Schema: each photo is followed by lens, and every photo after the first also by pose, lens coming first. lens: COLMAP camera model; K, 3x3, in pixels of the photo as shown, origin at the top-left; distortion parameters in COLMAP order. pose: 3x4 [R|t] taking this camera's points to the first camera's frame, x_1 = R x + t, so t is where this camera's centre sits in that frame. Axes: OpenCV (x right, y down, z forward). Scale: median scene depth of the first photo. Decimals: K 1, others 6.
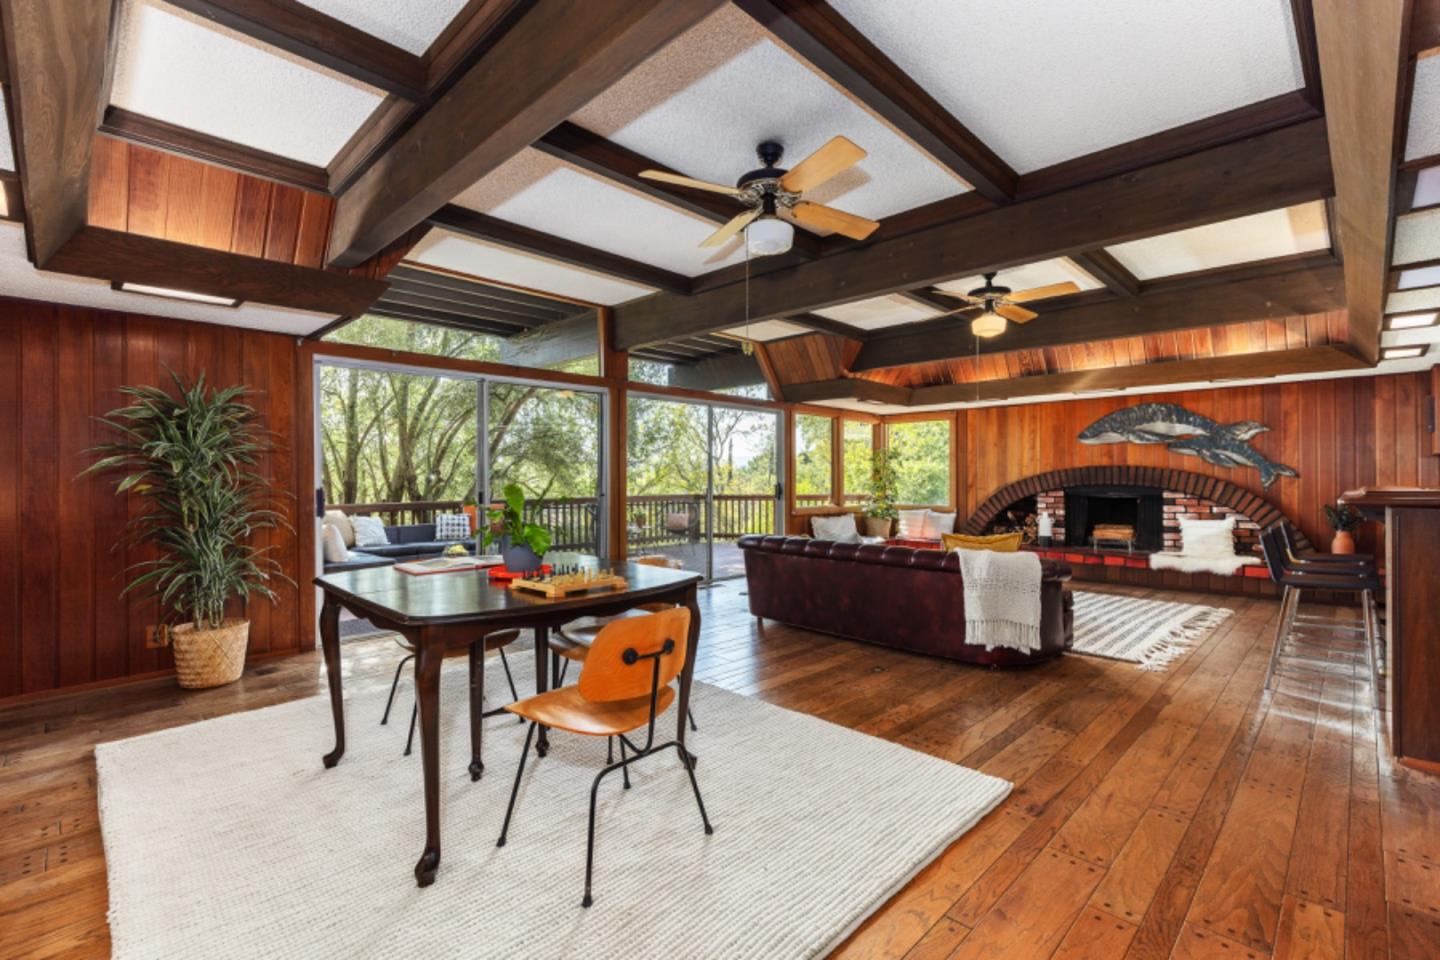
lens RADIAL K [[664.3, 0, 723.8], [0, 664.3, 484.1], [0, 0, 1]] dist [0.003781, -0.000078]
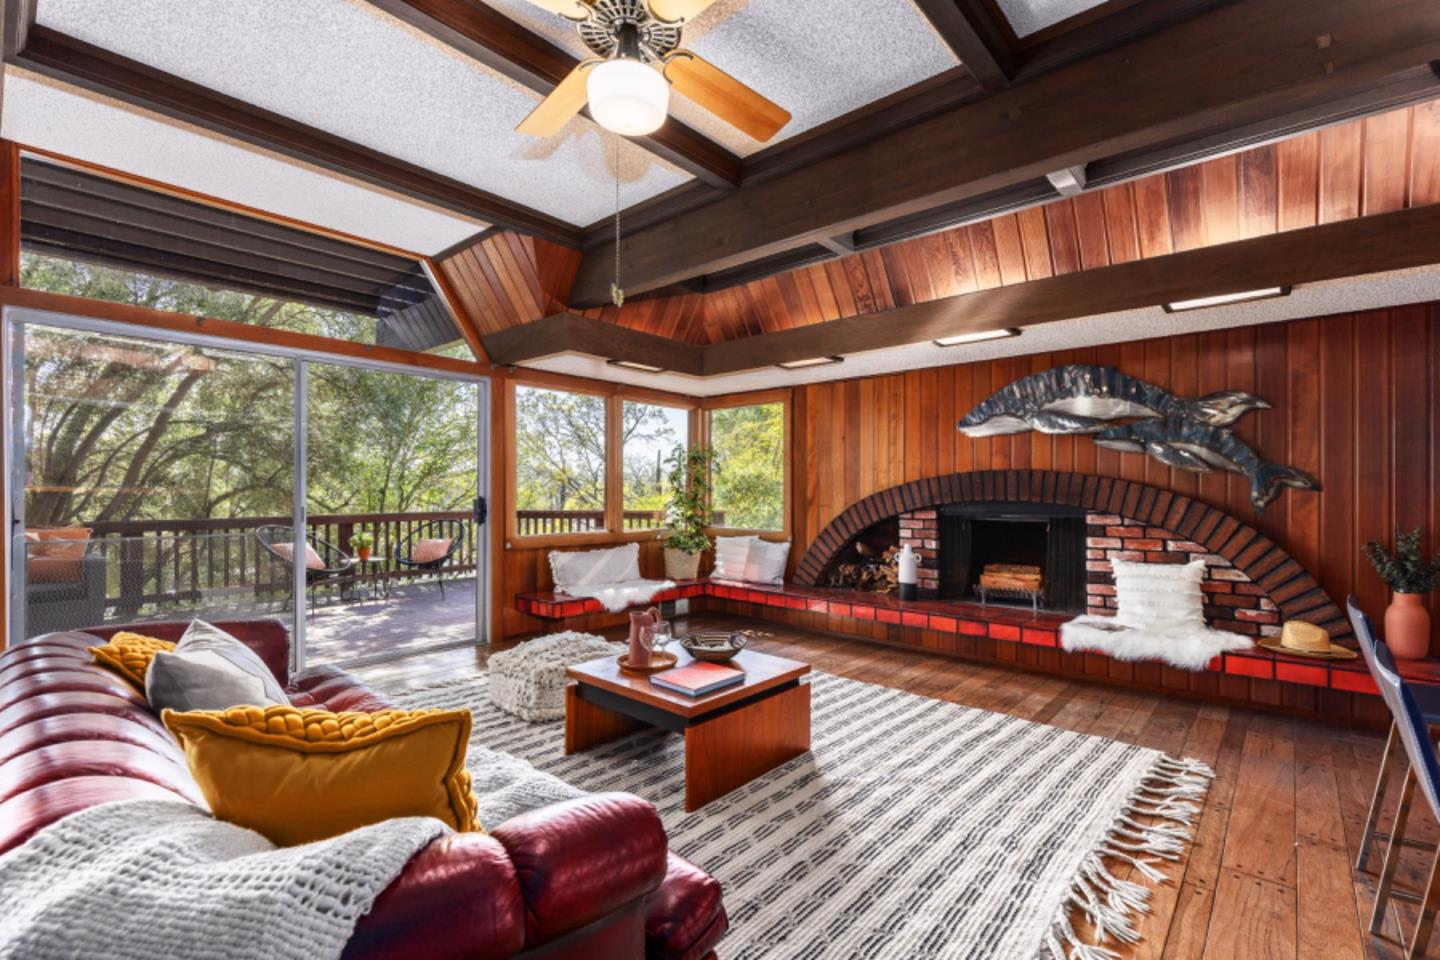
lens RADIAL K [[653.6, 0, 719.3], [0, 653.6, 499.5], [0, 0, 1]] dist [0.001527, 0.000019]
pose [[0.999116, 0.001444, 0.042022, 0.307819], [-0.001784, 0.999966, 0.008044, -0.005409], [-0.042009, -0.008112, 0.999084, 0.429648]]
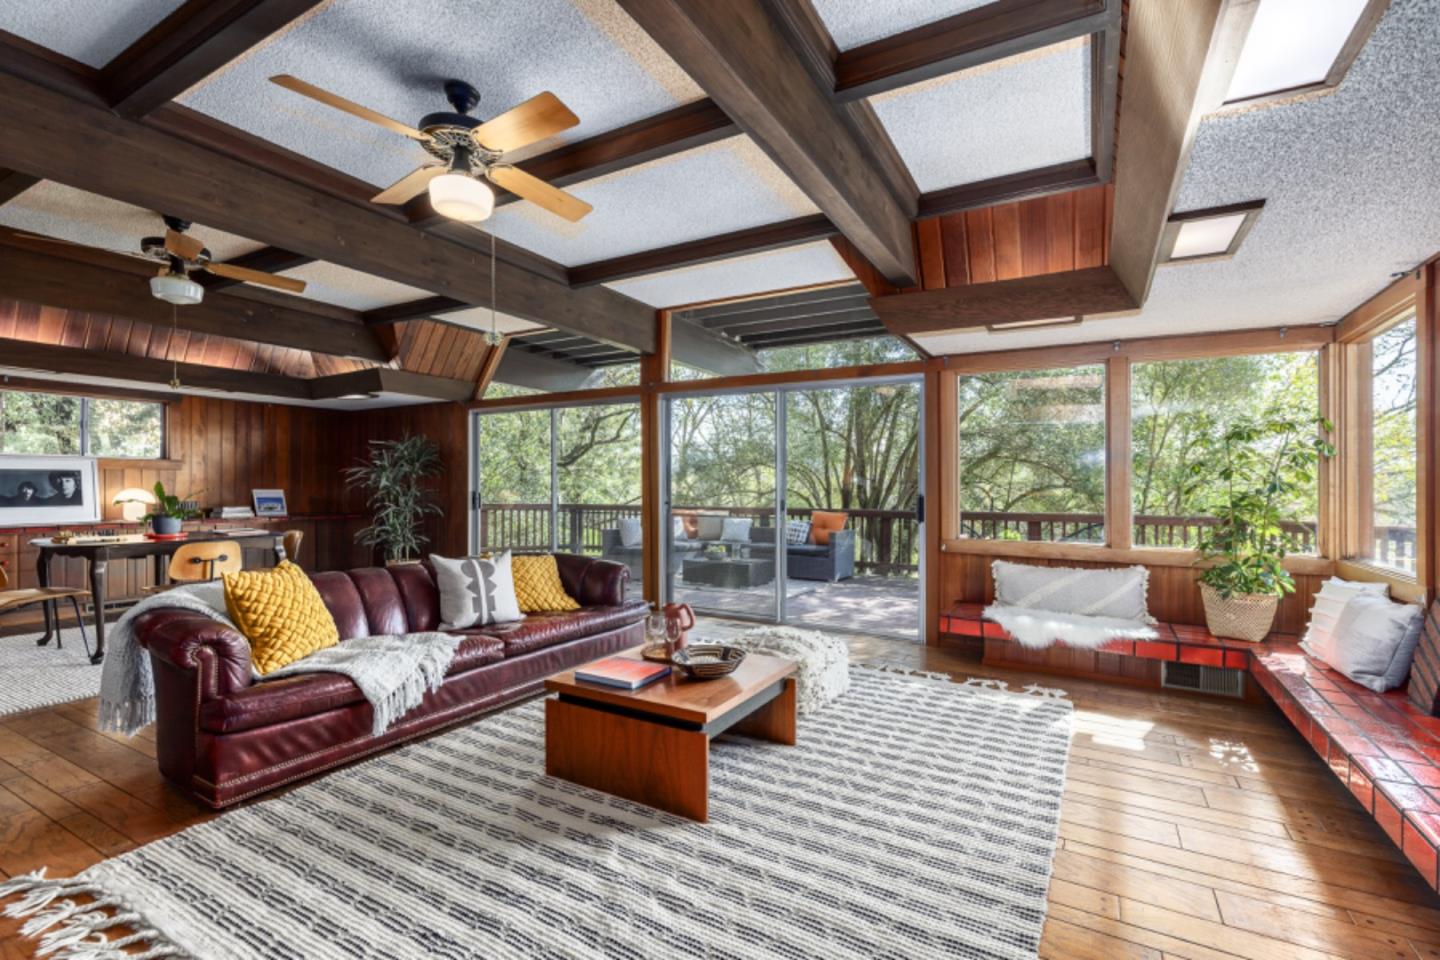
lens RADIAL K [[638.3, 0, 728.2], [0, 638.3, 484.5], [0, 0, 1]] dist [0.000578, 0.000188]
pose [[0.246699, -0.006188, -0.969072, 0.679192], [-0.014111, 0.999851, -0.009977, -0.004219], [0.968989, 0.016136, 0.246575, 0.767025]]
